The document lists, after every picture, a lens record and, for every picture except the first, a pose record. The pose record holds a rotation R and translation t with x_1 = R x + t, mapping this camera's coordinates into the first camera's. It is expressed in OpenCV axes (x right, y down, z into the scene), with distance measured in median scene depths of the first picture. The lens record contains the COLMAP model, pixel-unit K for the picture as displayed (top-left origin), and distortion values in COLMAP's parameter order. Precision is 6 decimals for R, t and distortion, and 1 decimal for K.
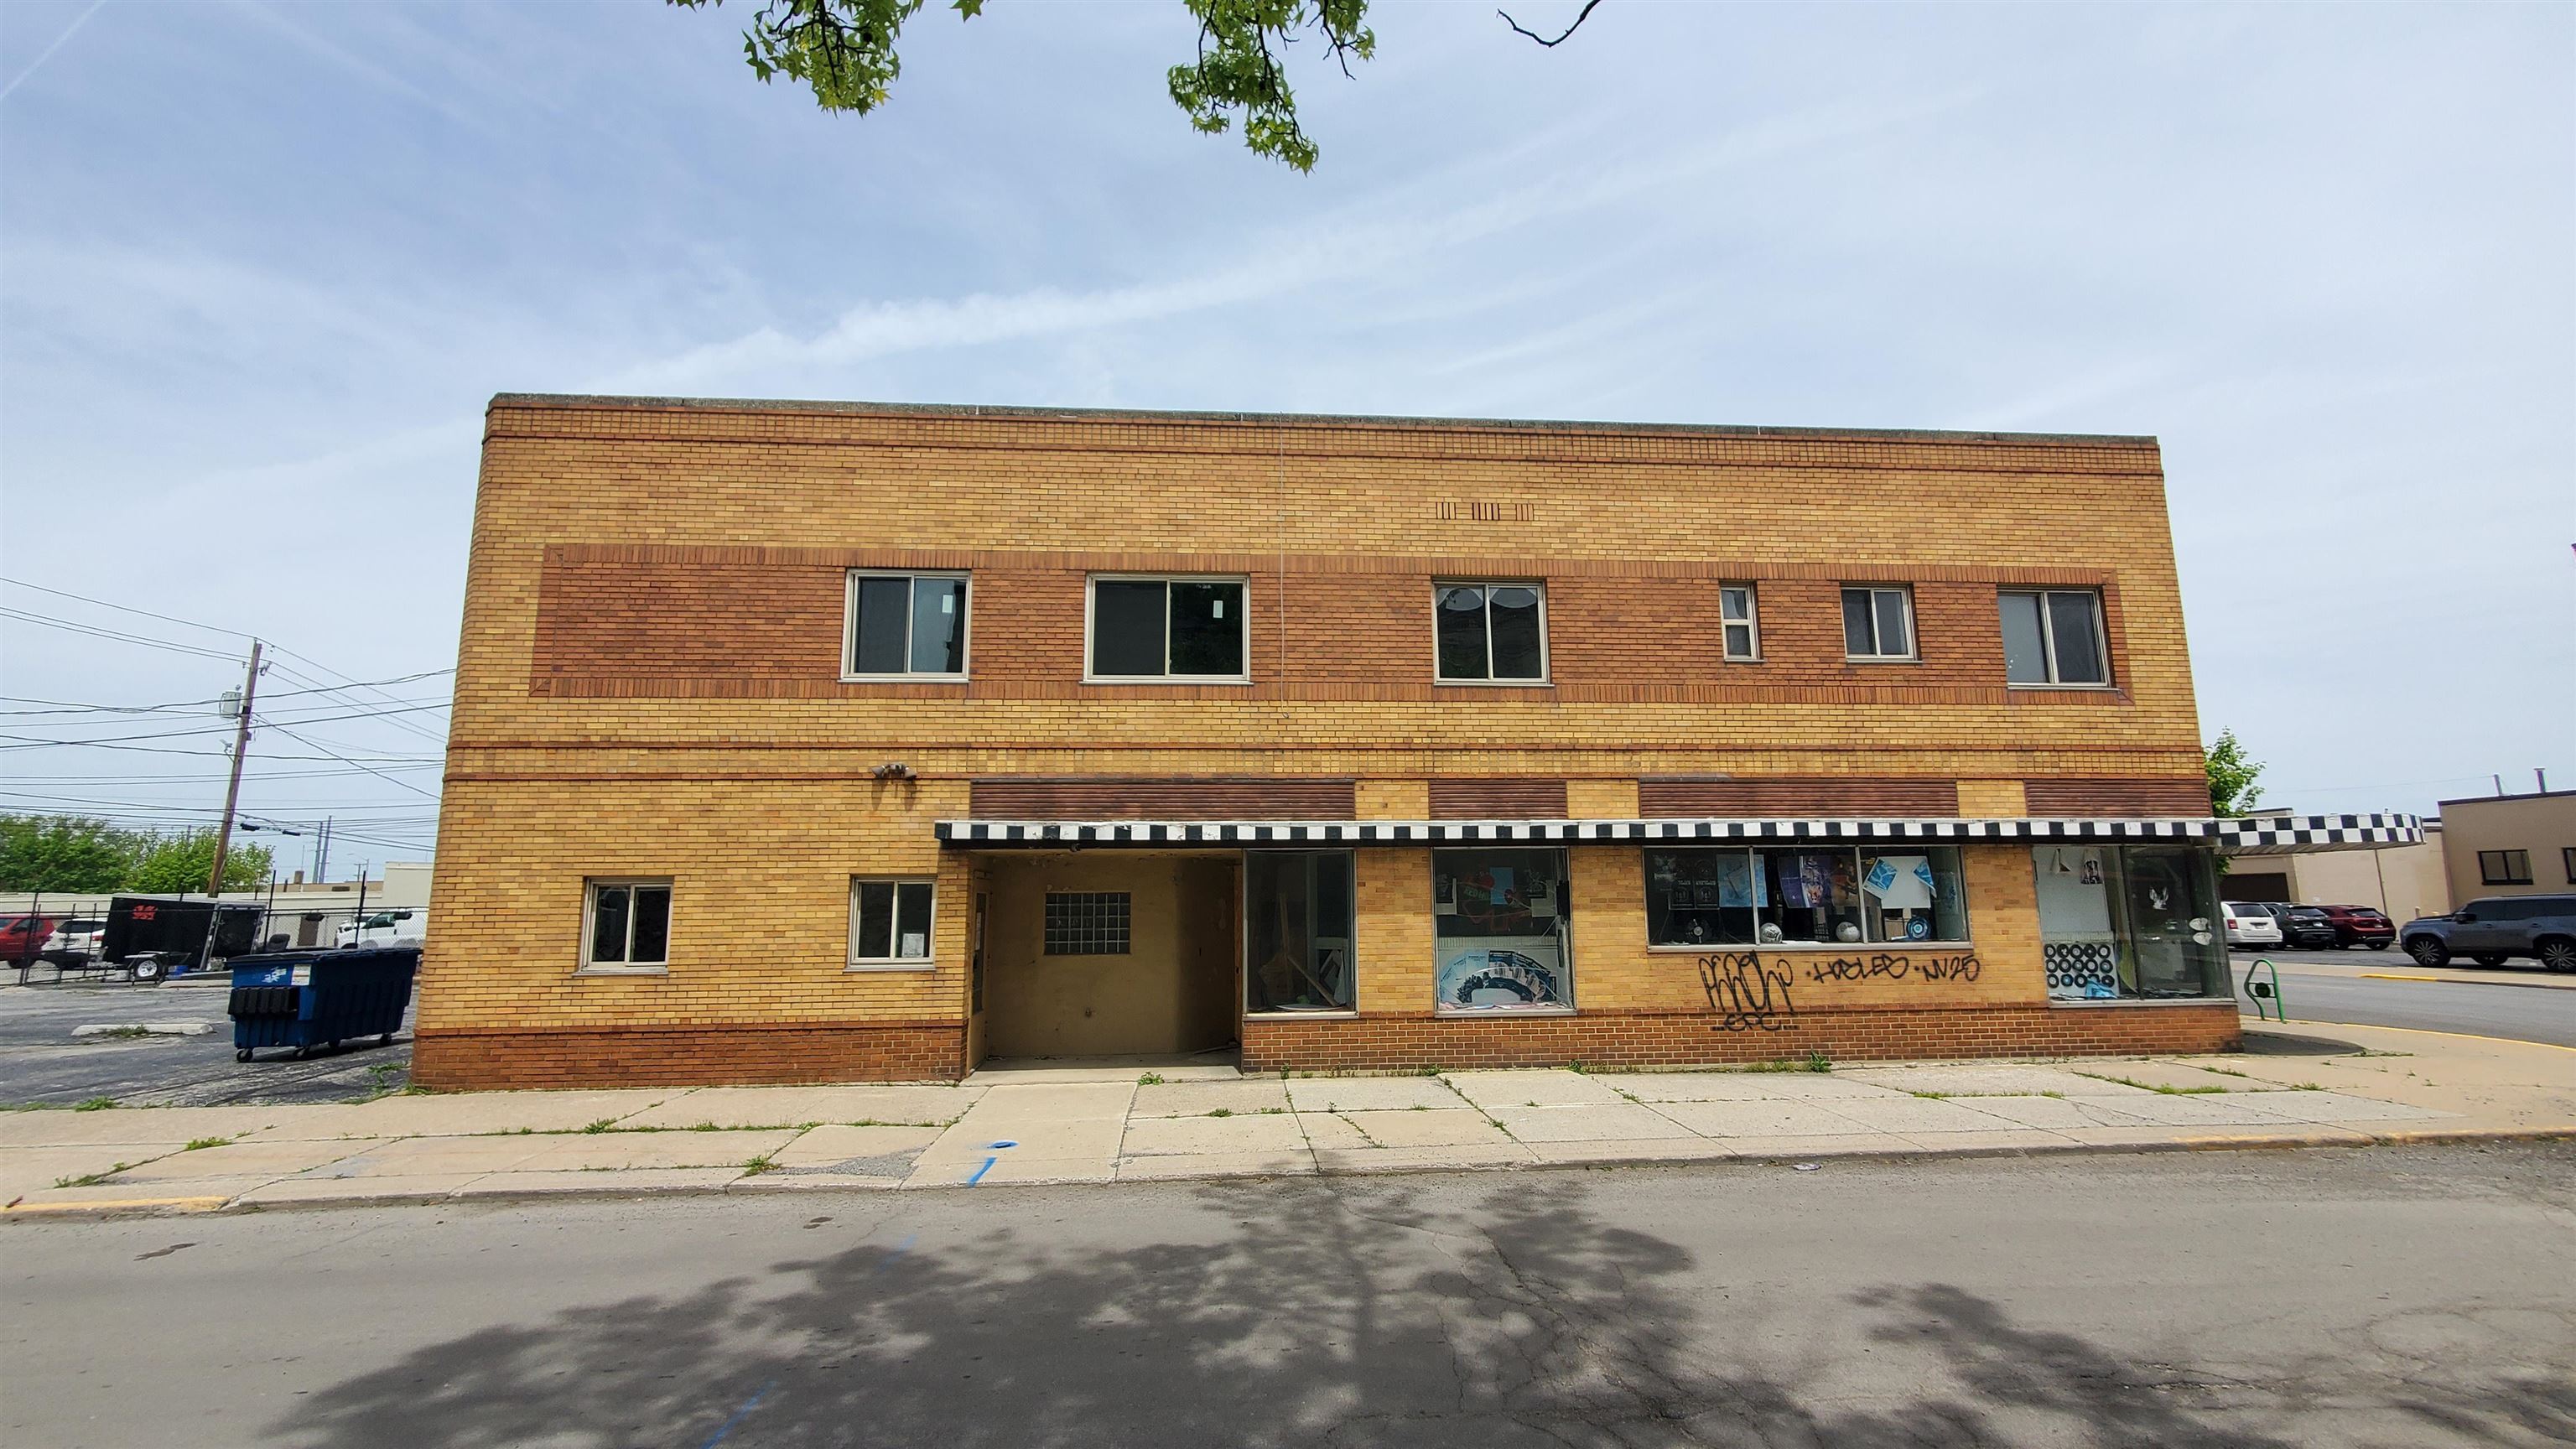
lens RADIAL K [[1025.7, 0, 1292.3], [0, 1025.7, 741.2], [0, 0, 1]] dist [-0.002368, -0.000269]
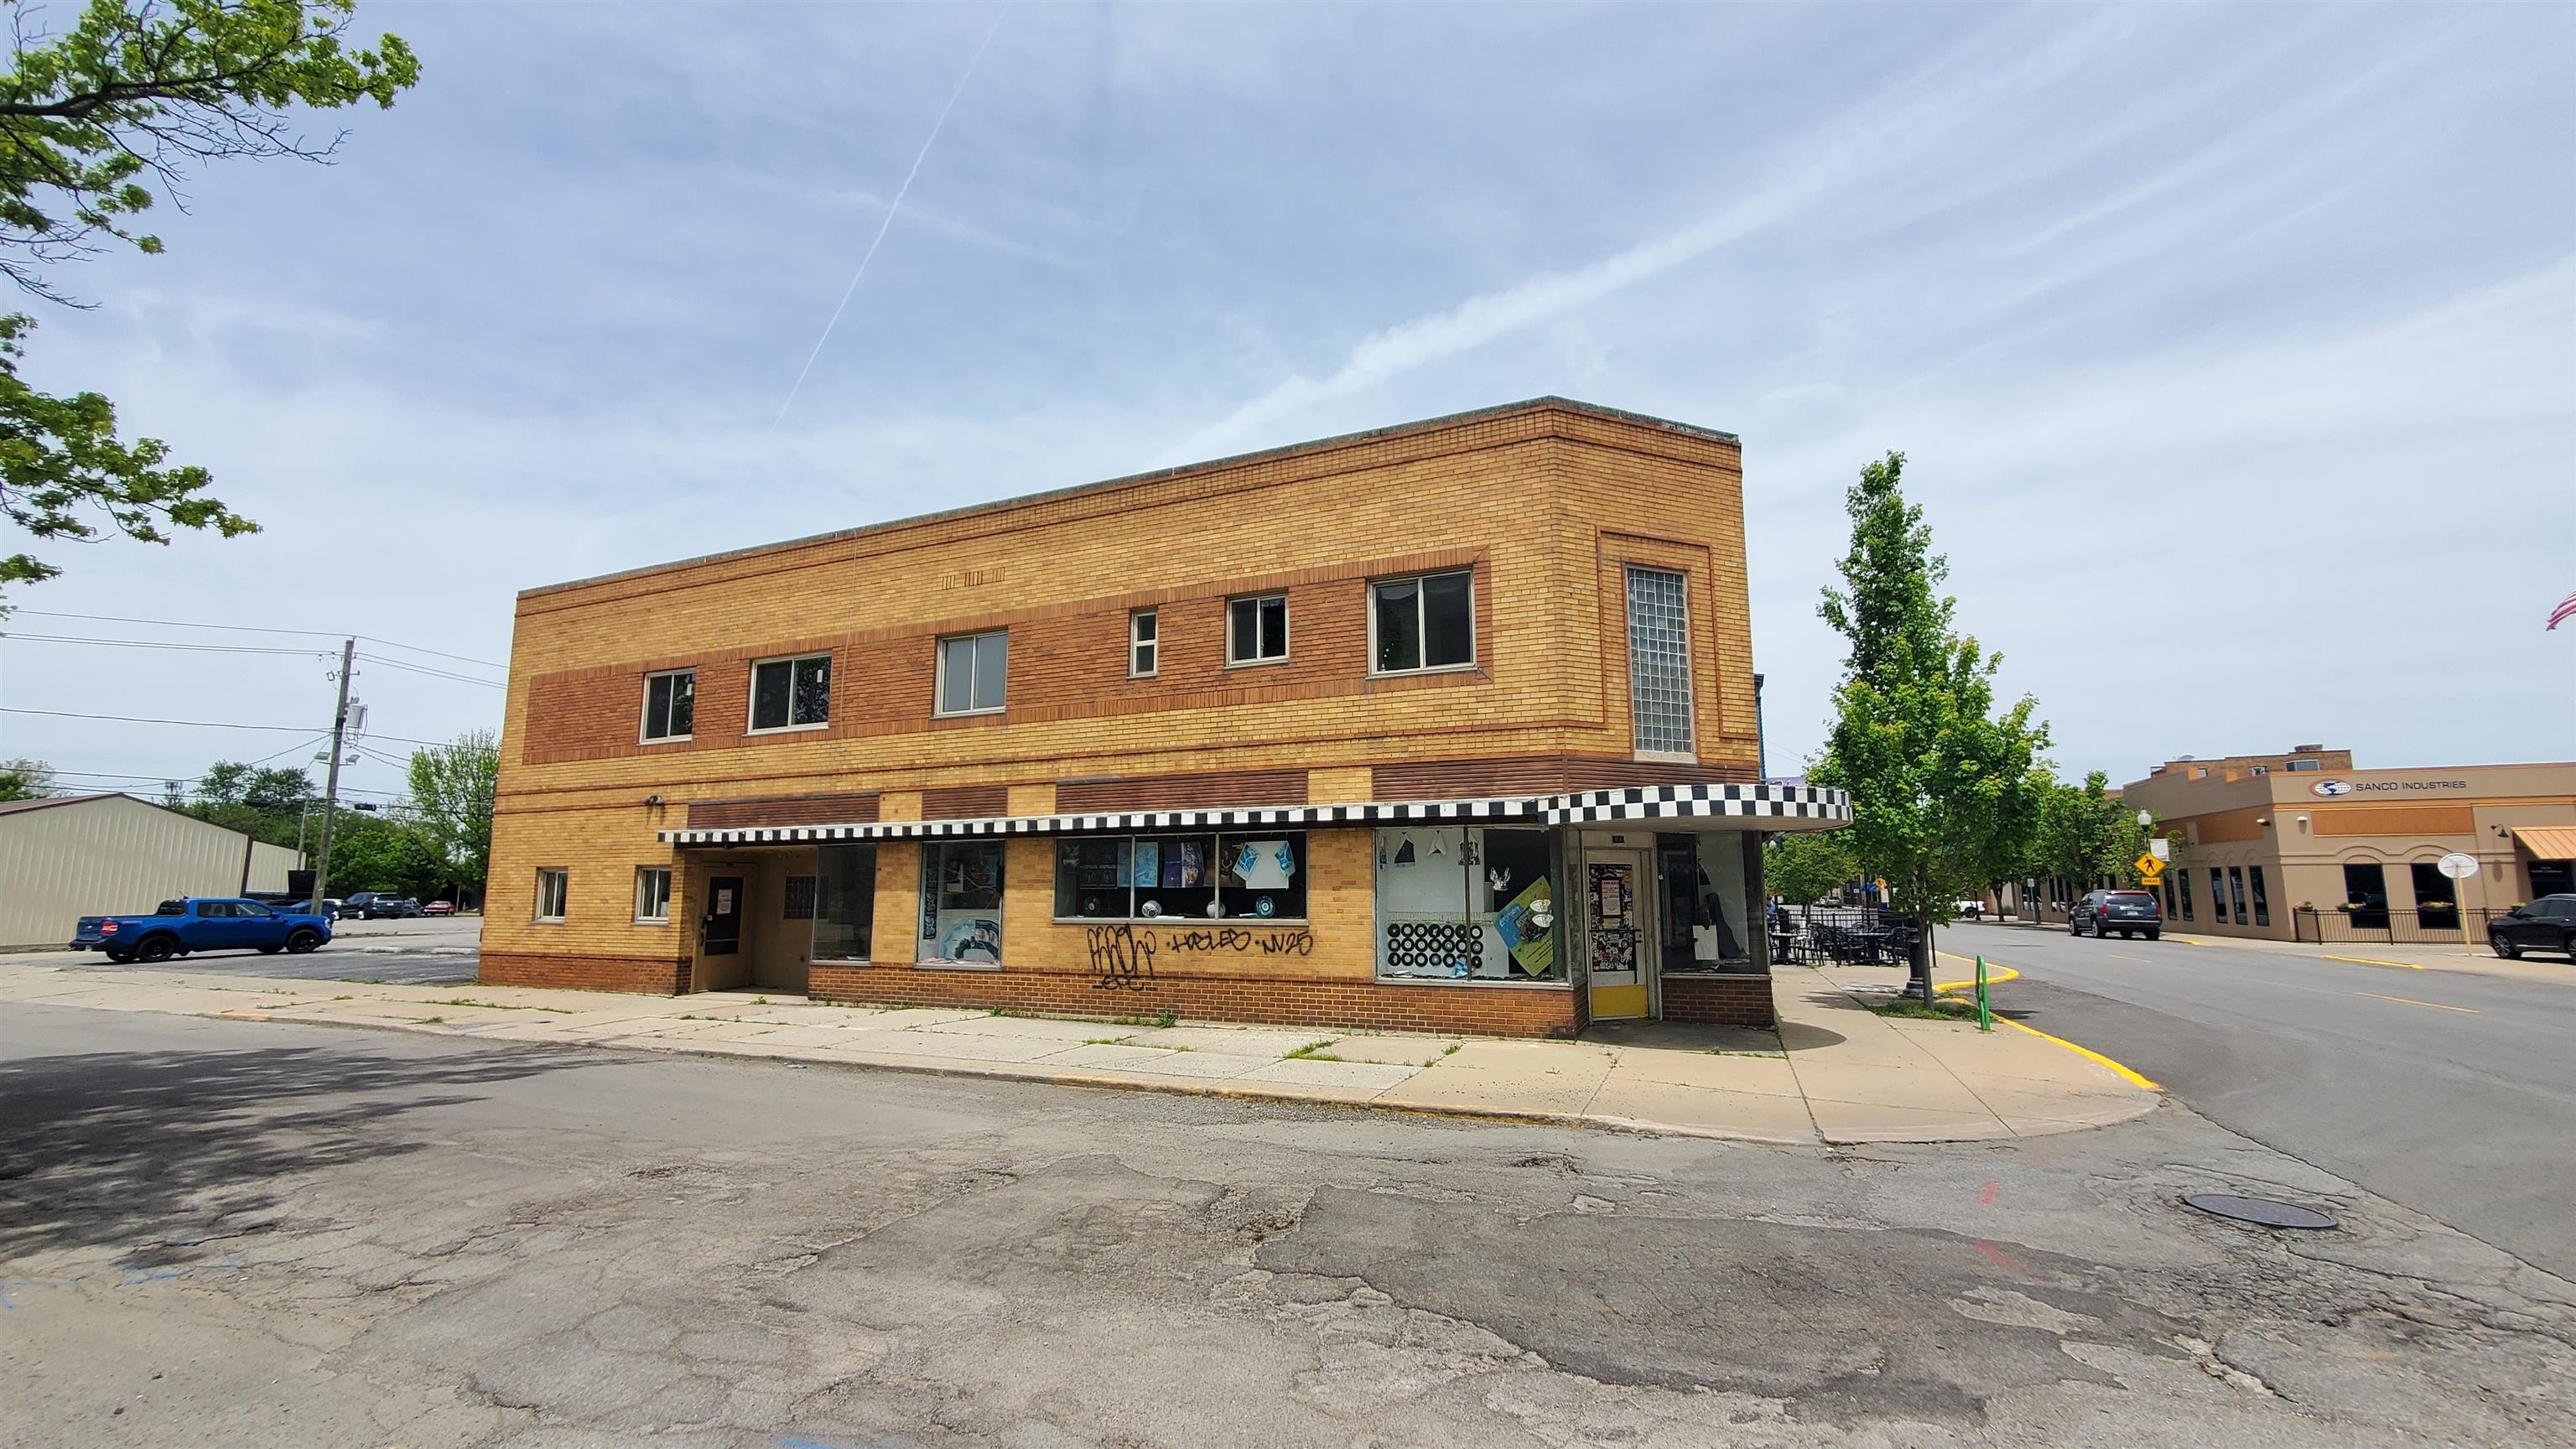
lens RADIAL K [[1028.7, 0, 1286.6], [0, 1028.7, 735.0], [0, 0, 1]] dist [-0.001501, -0.000831]
pose [[0.887256, -0.065340, -0.456625, 1.154947], [0.070385, 0.997502, -0.005973, 0.006660], [0.455875, -0.026840, 0.889639, 0.029335]]
